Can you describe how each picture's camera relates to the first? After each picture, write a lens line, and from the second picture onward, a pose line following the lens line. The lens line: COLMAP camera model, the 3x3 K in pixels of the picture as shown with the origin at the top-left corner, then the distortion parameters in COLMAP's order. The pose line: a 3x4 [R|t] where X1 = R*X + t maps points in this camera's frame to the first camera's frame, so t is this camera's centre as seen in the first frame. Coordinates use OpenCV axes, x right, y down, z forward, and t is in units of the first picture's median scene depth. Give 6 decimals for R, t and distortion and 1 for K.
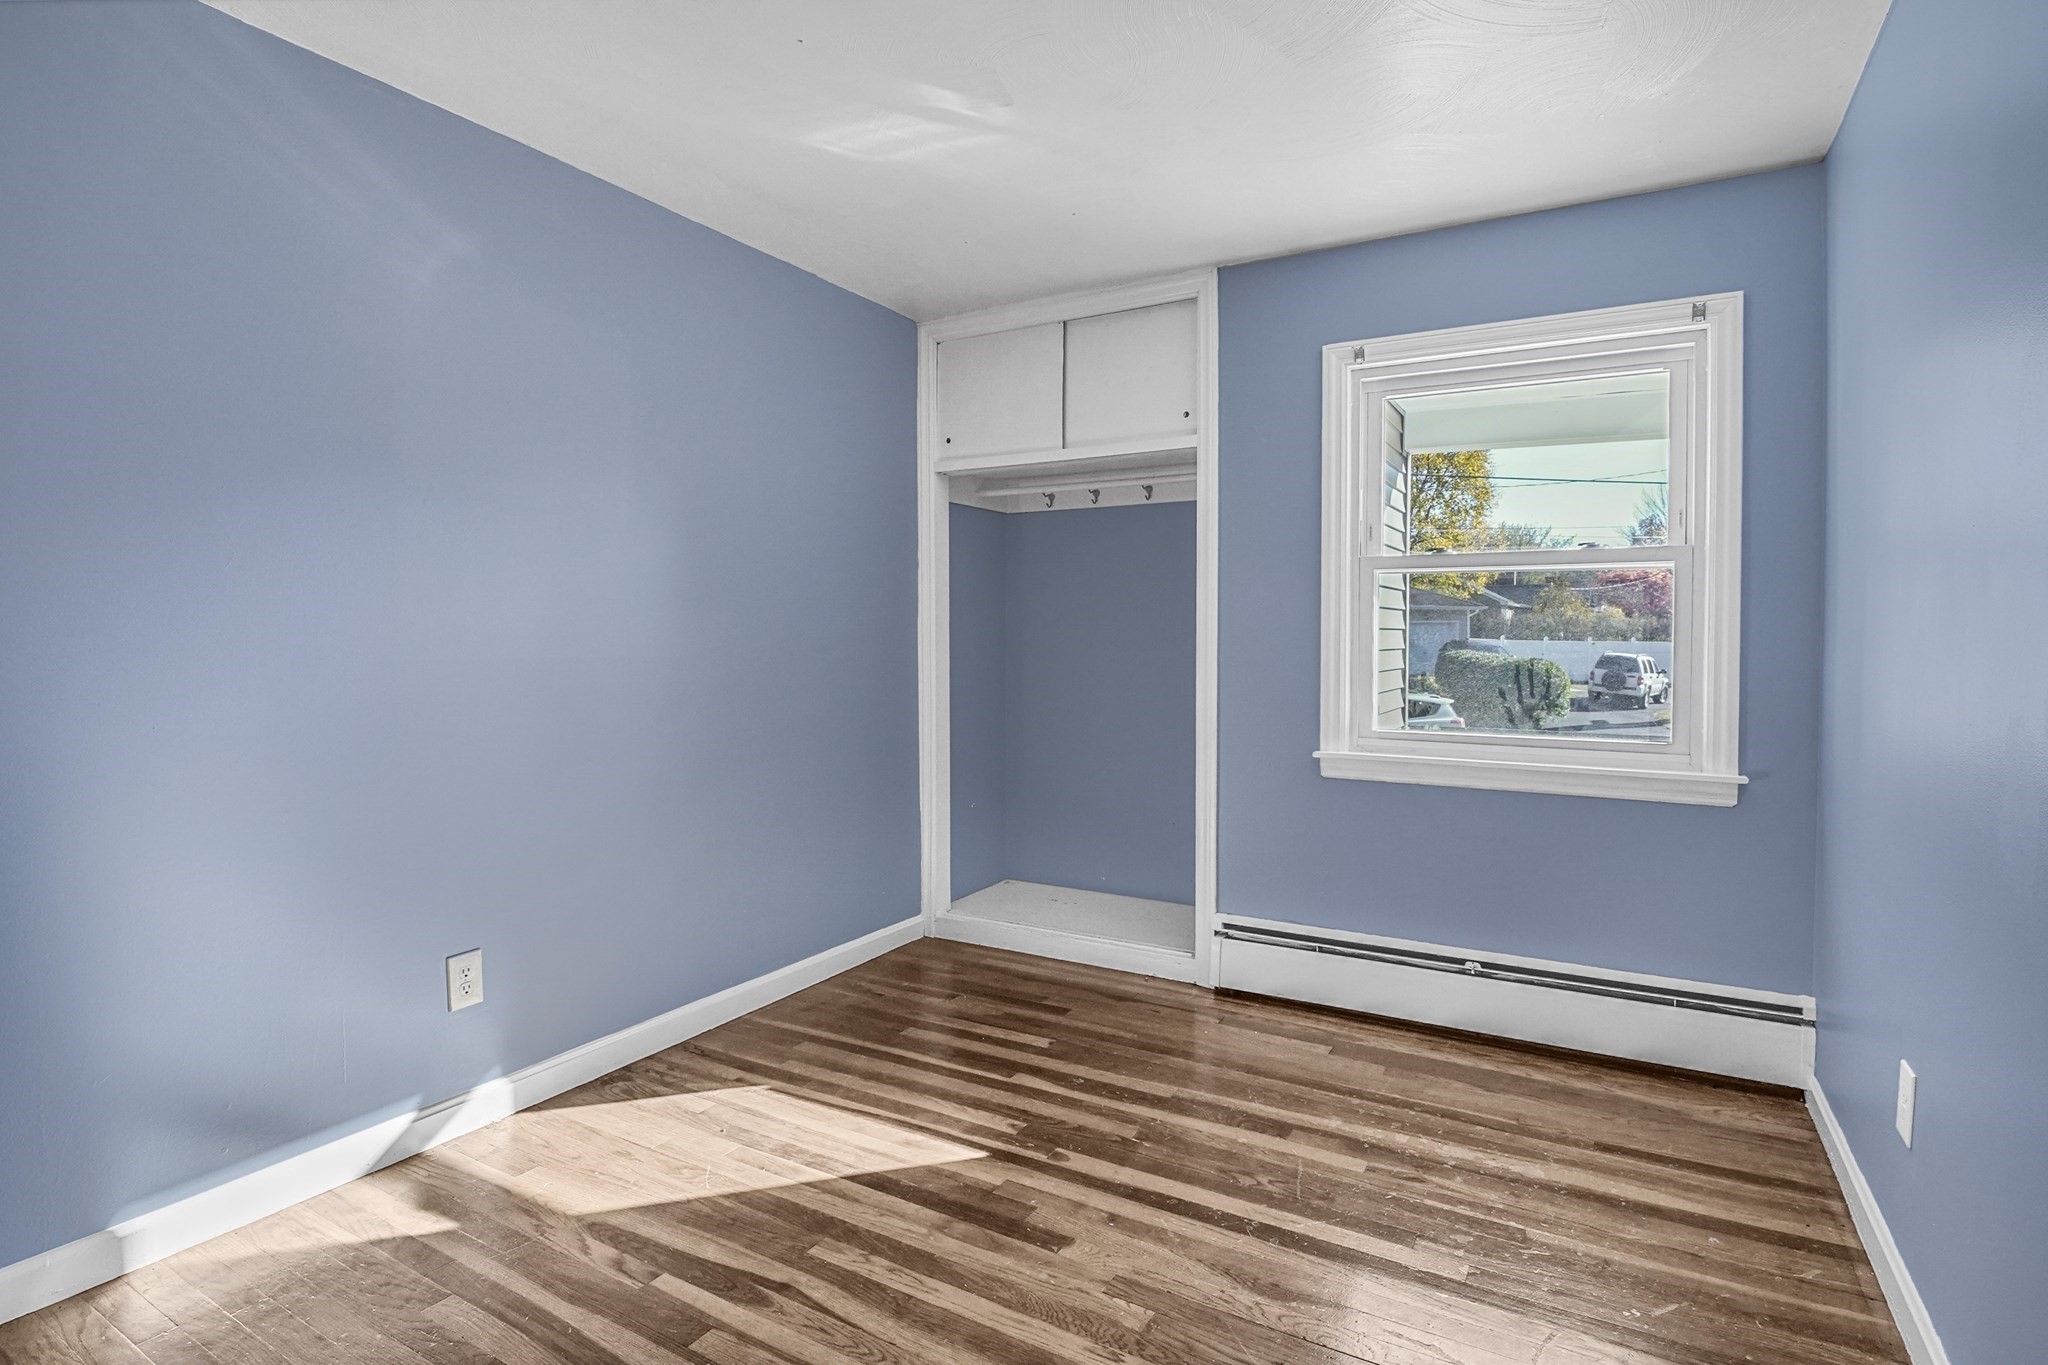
lens RADIAL K [[1012.6, 0, 1027.9], [0, 1012.6, 656.7], [0, 0, 1]] dist [-0.021264, -0.002719]
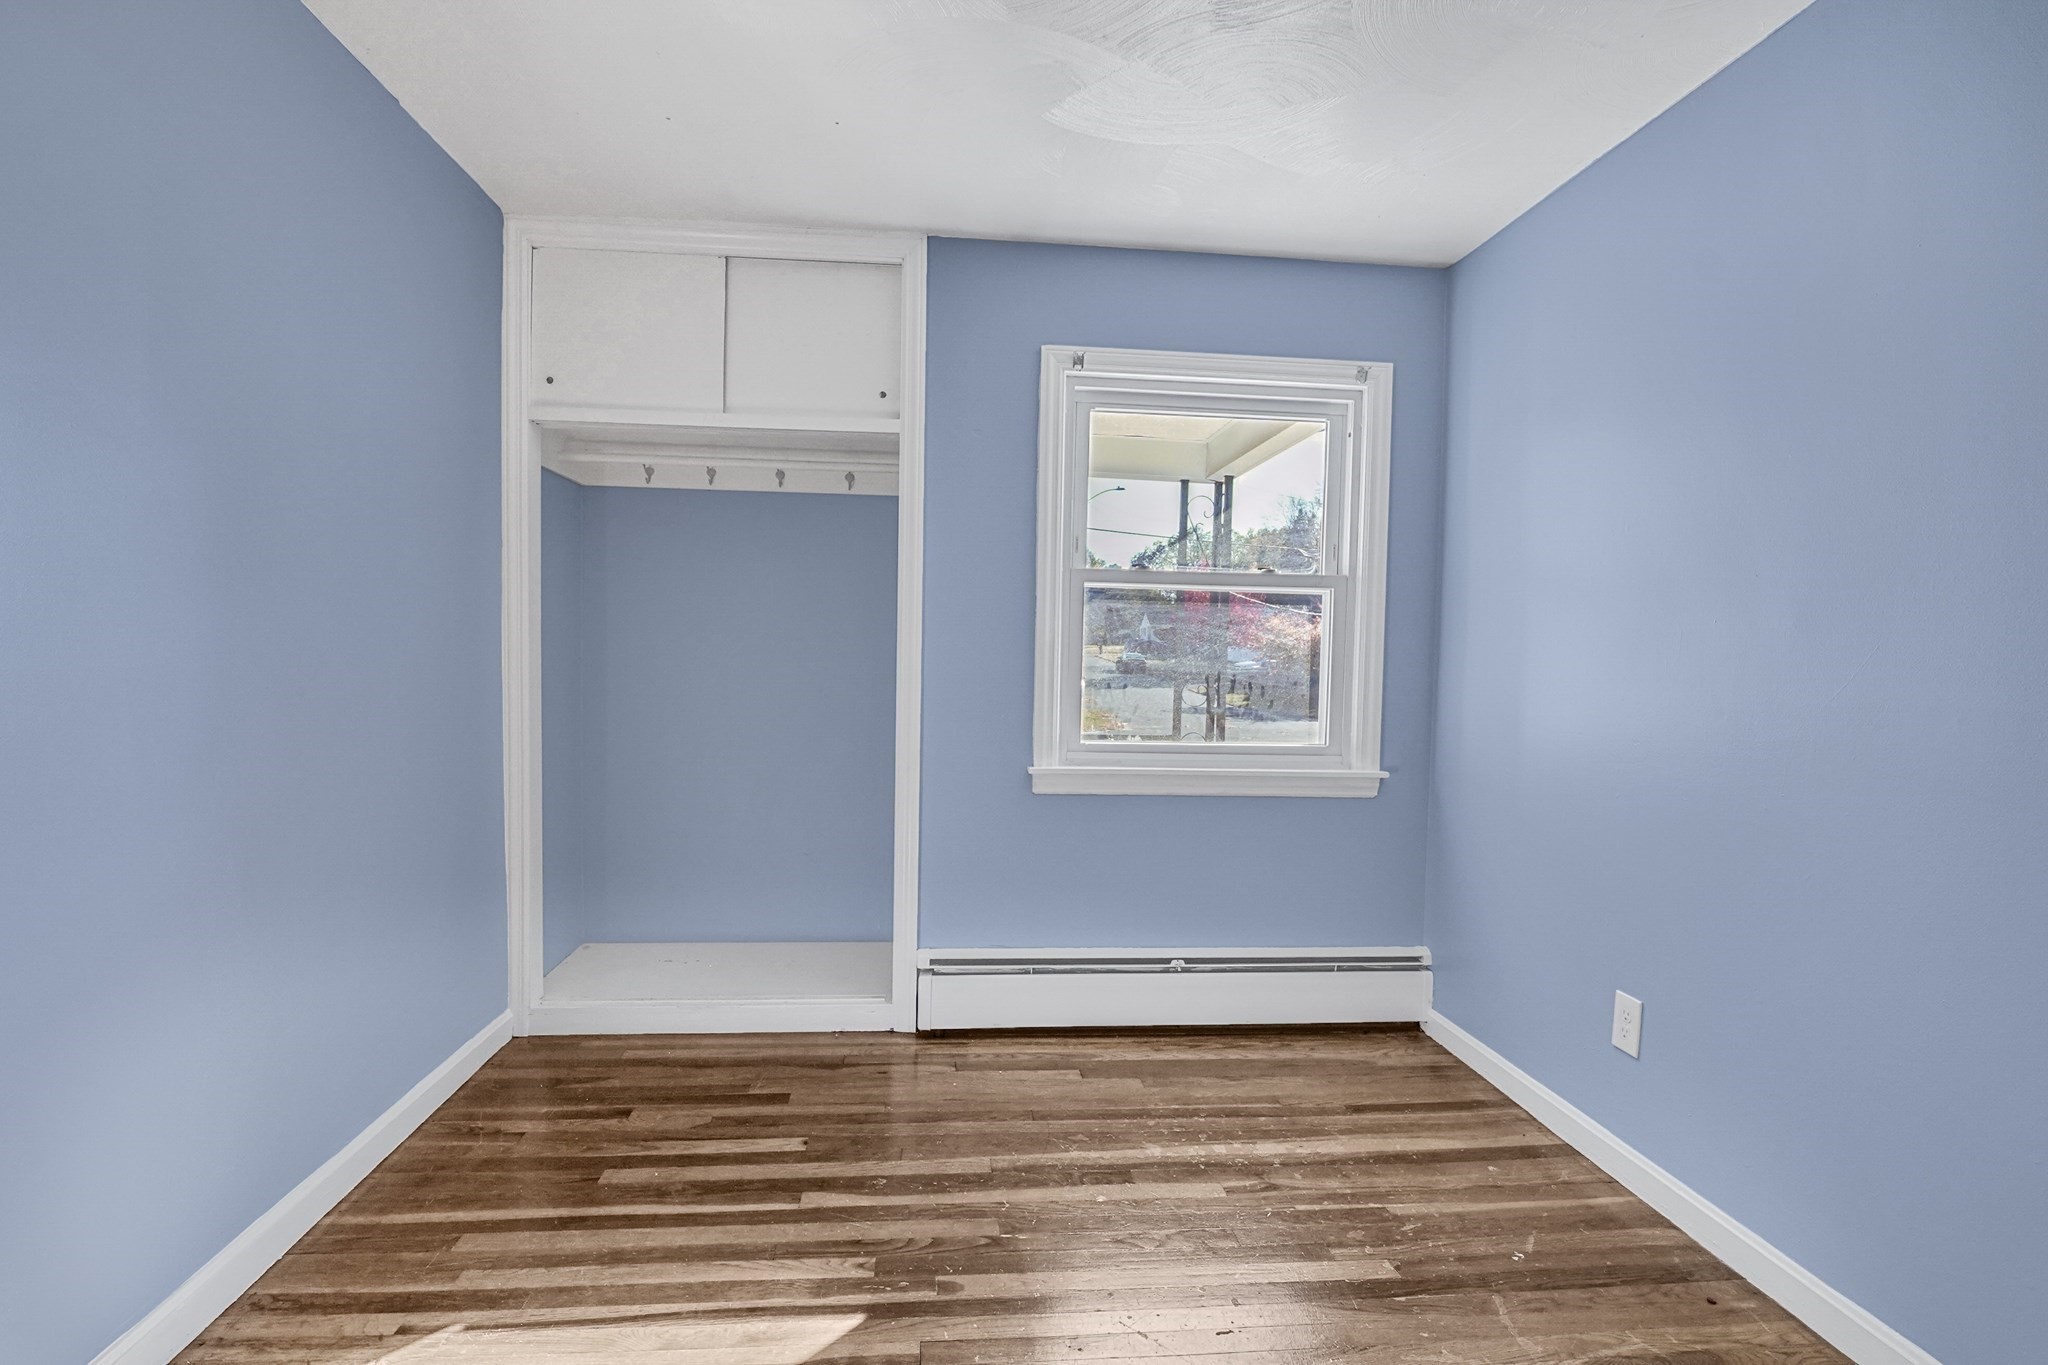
lens RADIAL K [[994.3, 0, 1016.0], [0, 994.3, 689.9], [0, 0, 1]] dist [-0.004177, -0.020256]
pose [[0.817606, -0.009642, 0.575698, -0.293742], [-0.006658, 0.999635, 0.026198, -0.005965], [-0.575740, -0.025253, 0.817243, 0.251847]]
